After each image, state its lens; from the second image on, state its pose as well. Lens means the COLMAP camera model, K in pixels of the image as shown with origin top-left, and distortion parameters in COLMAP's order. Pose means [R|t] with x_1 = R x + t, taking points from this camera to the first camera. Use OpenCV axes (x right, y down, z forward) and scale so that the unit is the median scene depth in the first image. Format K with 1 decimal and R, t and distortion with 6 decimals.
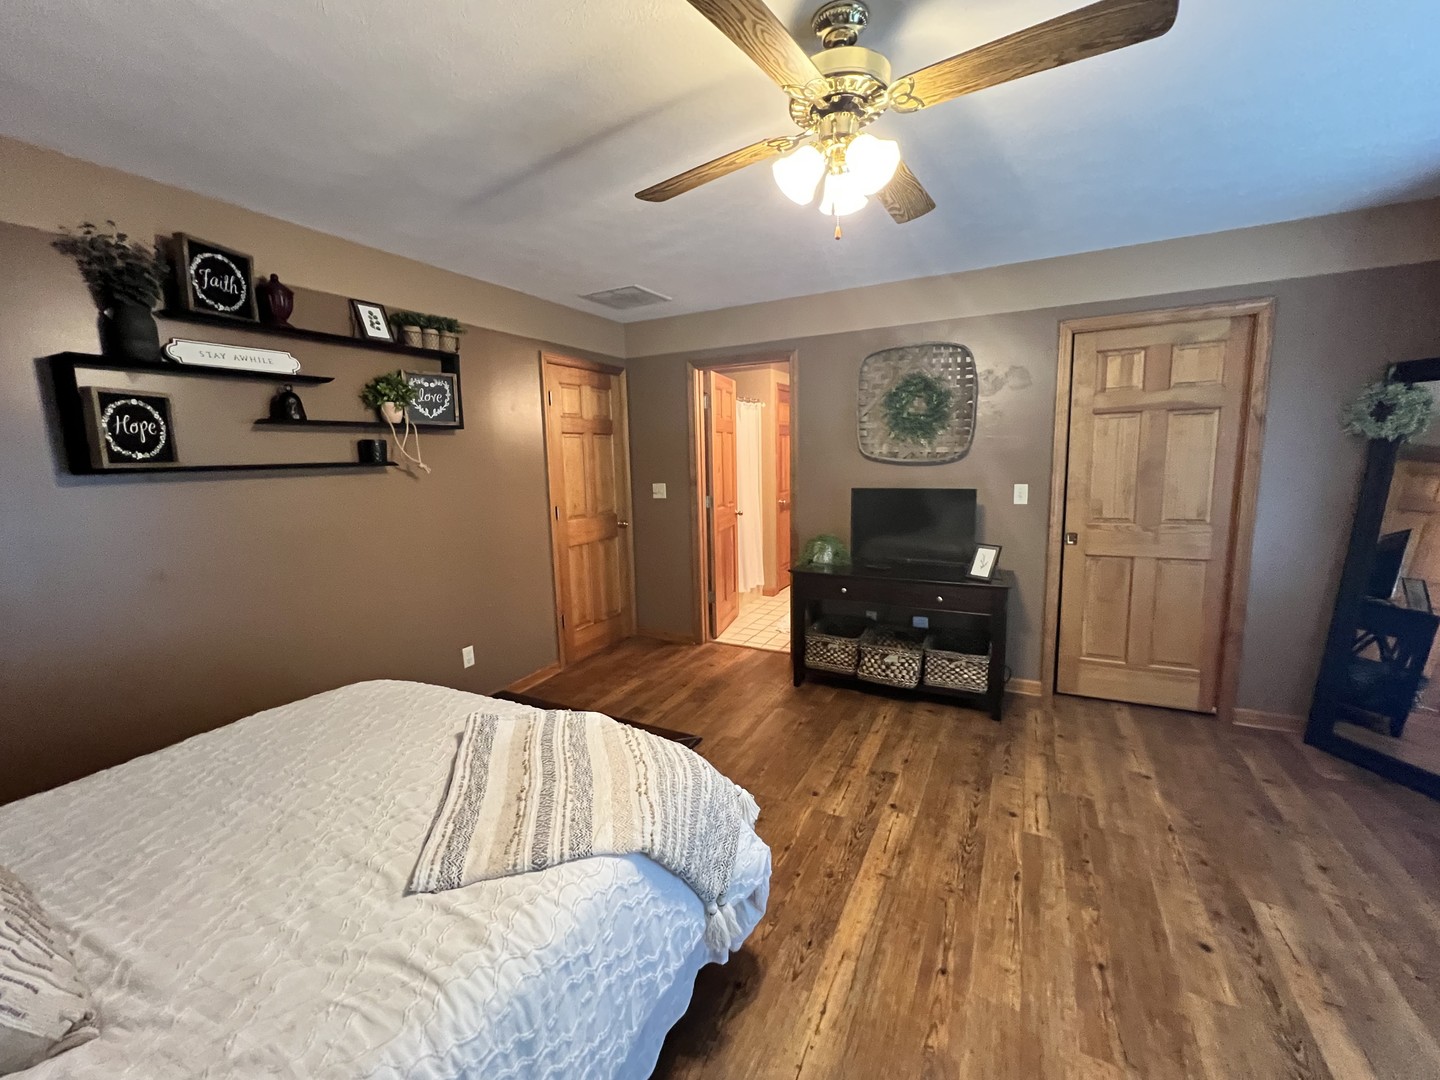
lens RADIAL K [[585.3, 0, 717.8], [0, 585.3, 533.2], [0, 0, 1]] dist [-0.000662, 0.000992]
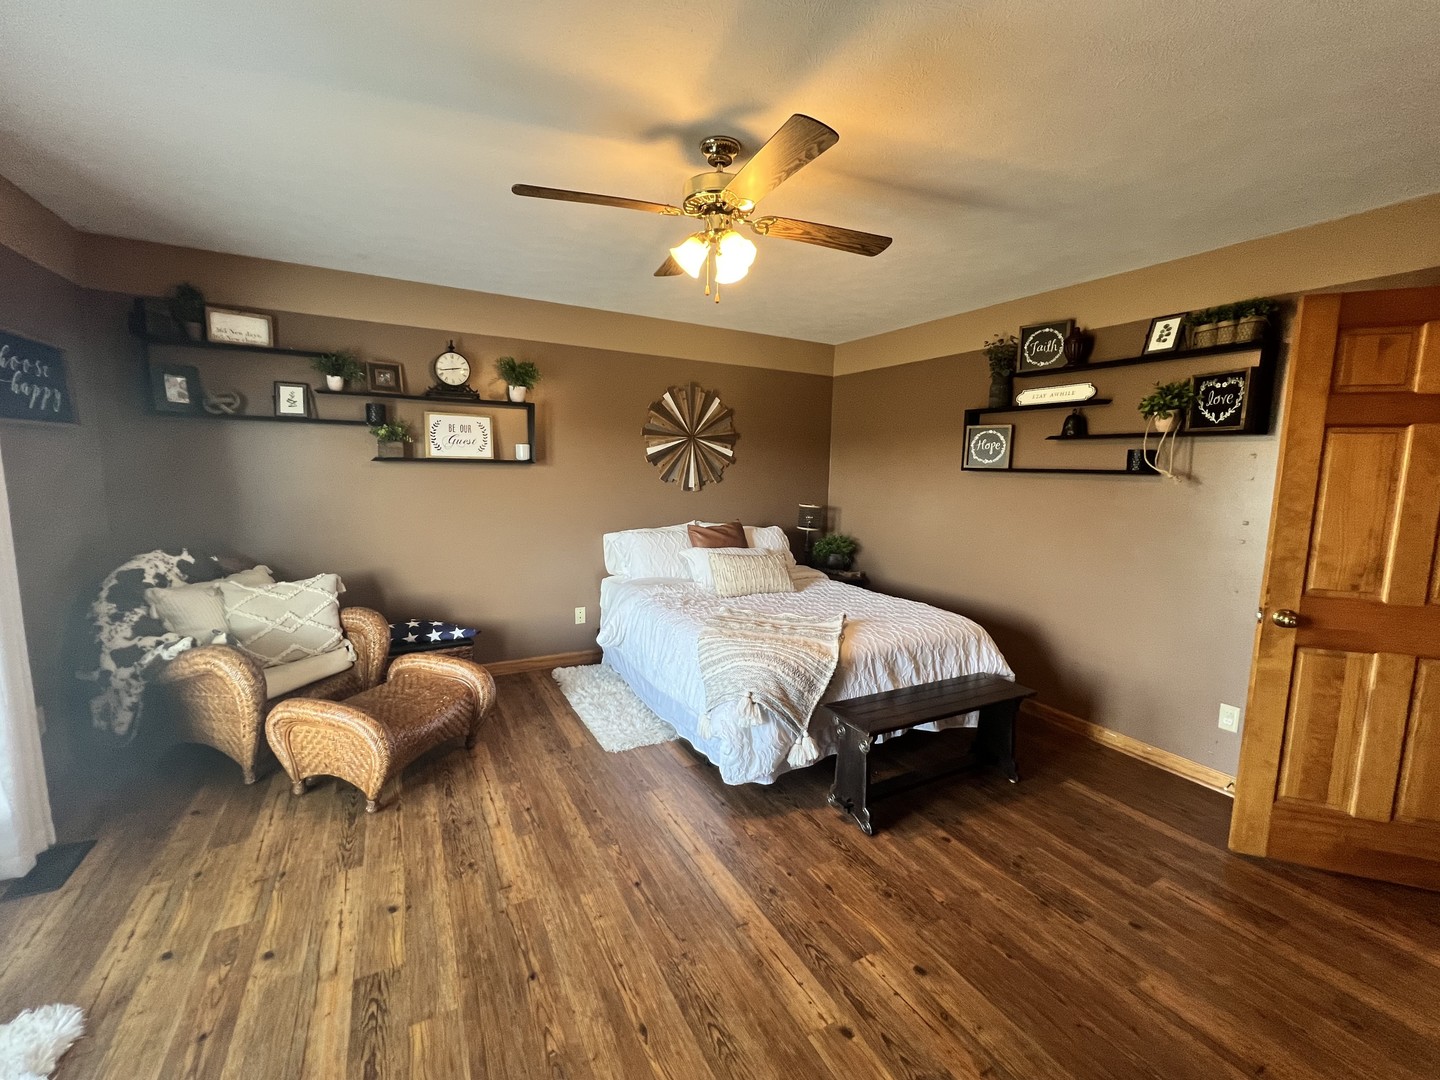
lens RADIAL K [[585.3, 0, 724.8], [0, 585.3, 538.6], [0, 0, 1]] dist [-0.000662, 0.000992]
pose [[-0.542267, 0.115331, -0.832253, 0.926089], [-0.122569, 0.969080, 0.214154, -0.178137], [0.831218, 0.218137, -0.511364, 1.227861]]
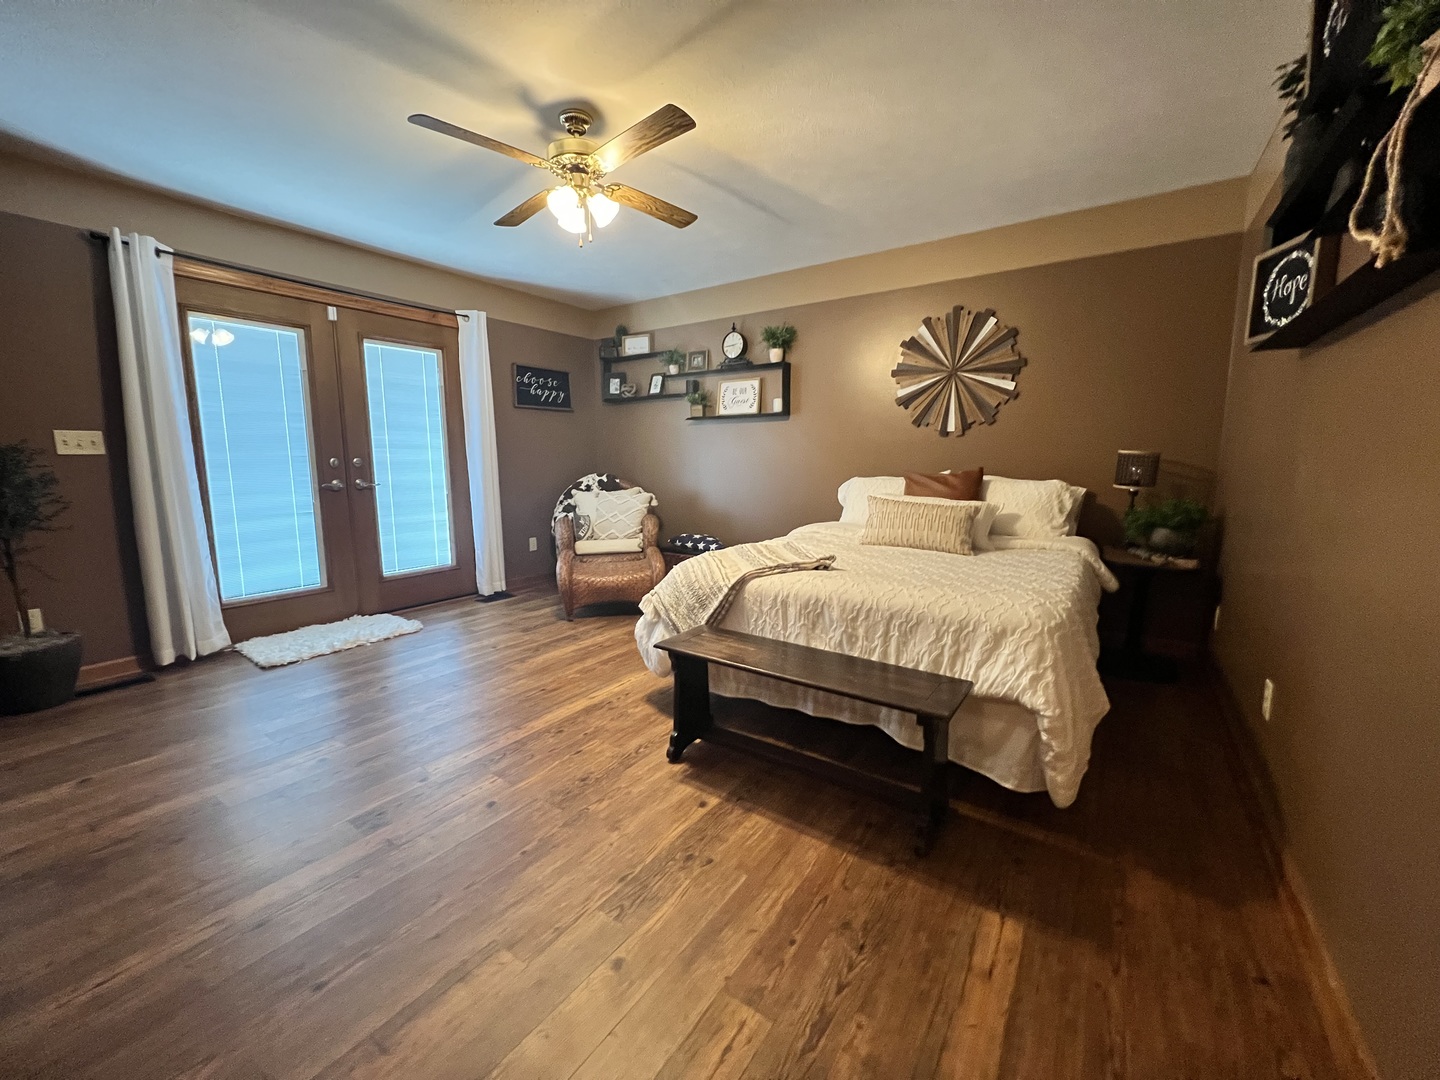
lens RADIAL K [[585.3, 0, 729.9], [0, 585.3, 539.6], [0, 0, 1]] dist [-0.000662, 0.000992]
pose [[-0.993978, 0.015014, 0.108546, -0.266316], [0.043653, 0.962829, 0.266559, -0.083459], [-0.100509, 0.269692, -0.957687, 1.873801]]
